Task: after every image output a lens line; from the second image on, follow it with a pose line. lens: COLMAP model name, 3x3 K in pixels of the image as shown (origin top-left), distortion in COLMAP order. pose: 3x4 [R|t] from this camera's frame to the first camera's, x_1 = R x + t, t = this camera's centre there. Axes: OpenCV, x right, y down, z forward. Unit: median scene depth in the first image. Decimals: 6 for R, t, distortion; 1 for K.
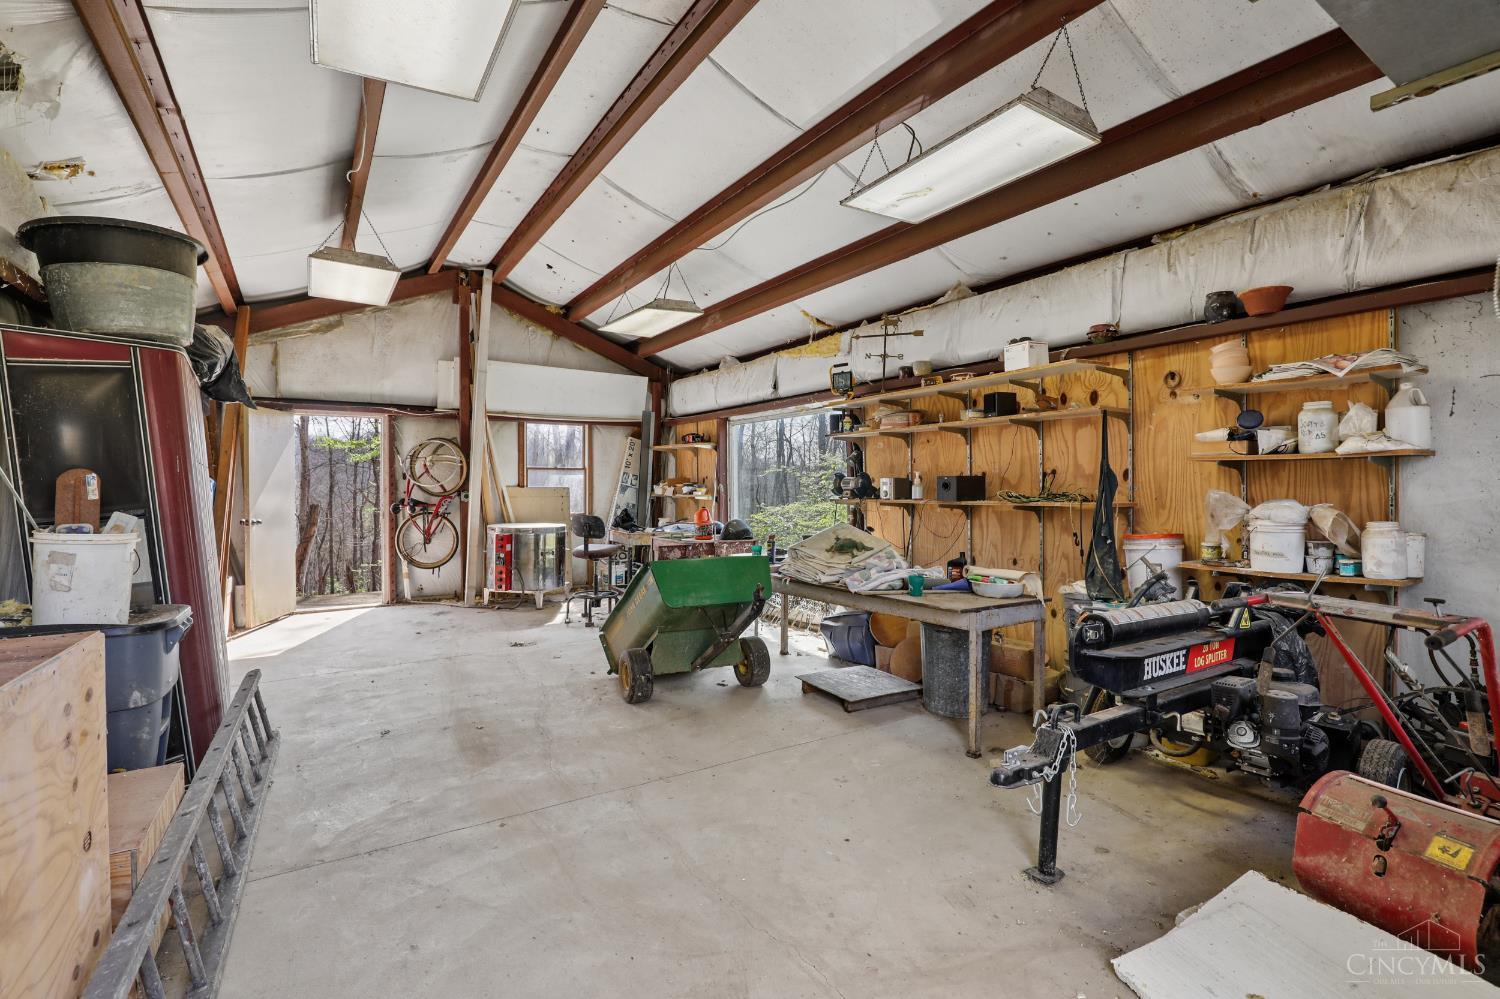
lens RADIAL K [[693.8, 0, 753.5], [0, 693.8, 491.5], [0, 0, 1]] dist [-0.026211, 0.000883]
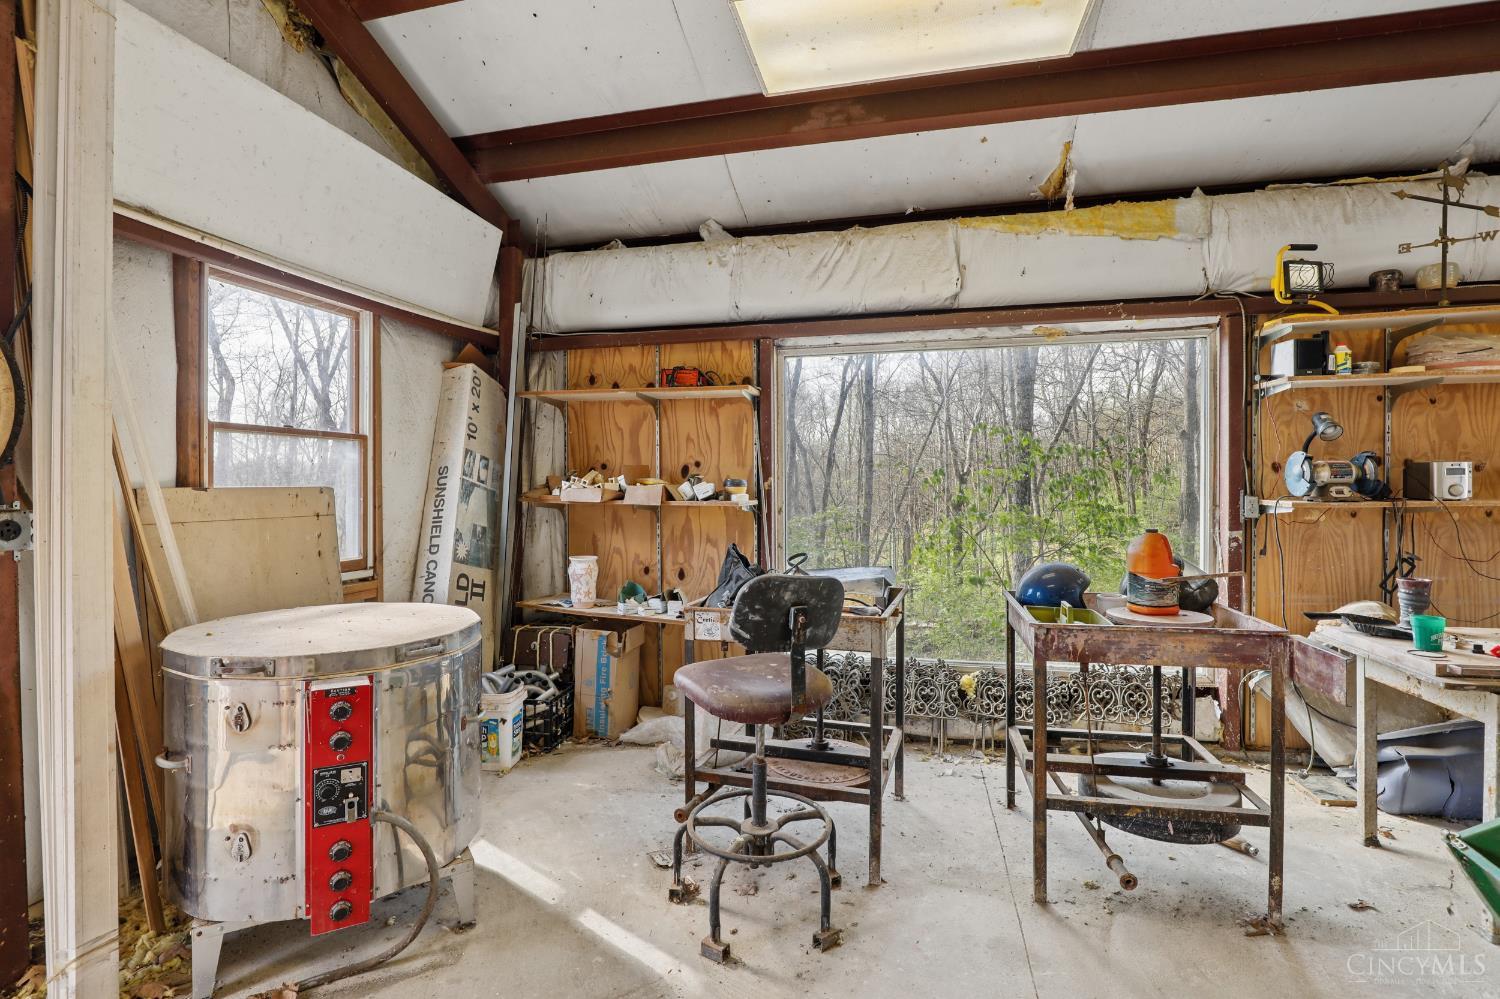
lens RADIAL K [[693.8, 0, 753.5], [0, 693.8, 491.5], [0, 0, 1]] dist [-0.026211, 0.000883]
pose [[0.717253, -0.011148, 0.696723, -0.487857], [0.011803, 0.999923, 0.003848, -0.003748], [-0.696713, 0.005463, 0.717330, 0.844487]]
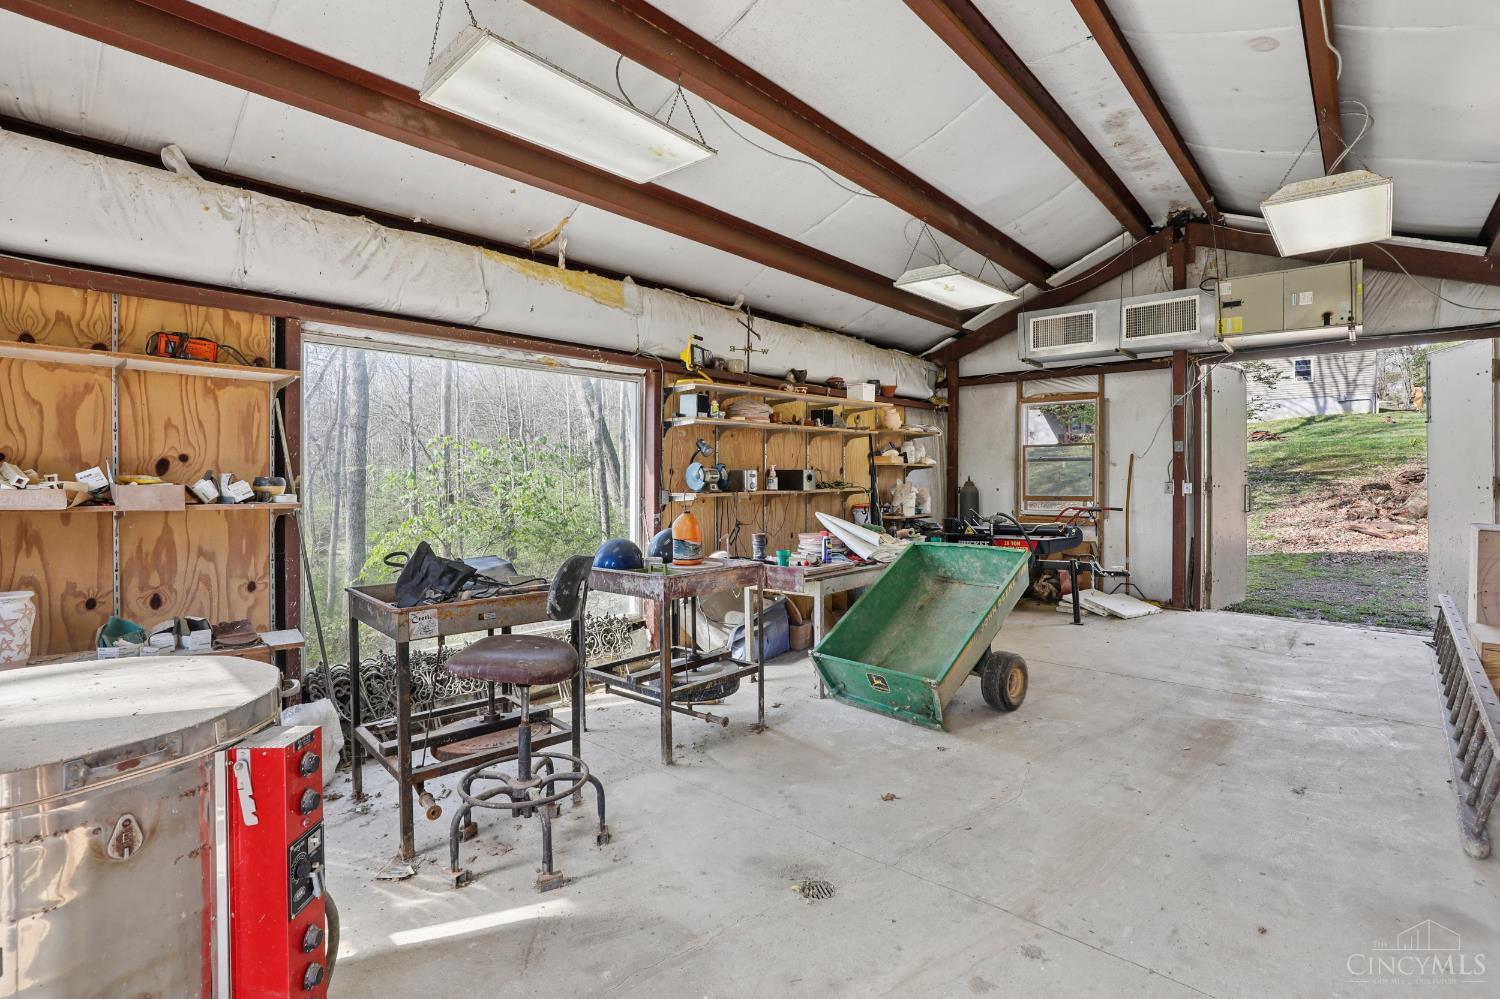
lens RADIAL K [[693.8, 0, 753.5], [0, 693.8, 491.5], [0, 0, 1]] dist [-0.026211, 0.000883]
pose [[-0.265237, -0.015269, 0.964062, -0.658205], [0.012792, 0.999731, 0.019353, -0.006844], [-0.964098, 0.017465, -0.264971, 1.063811]]
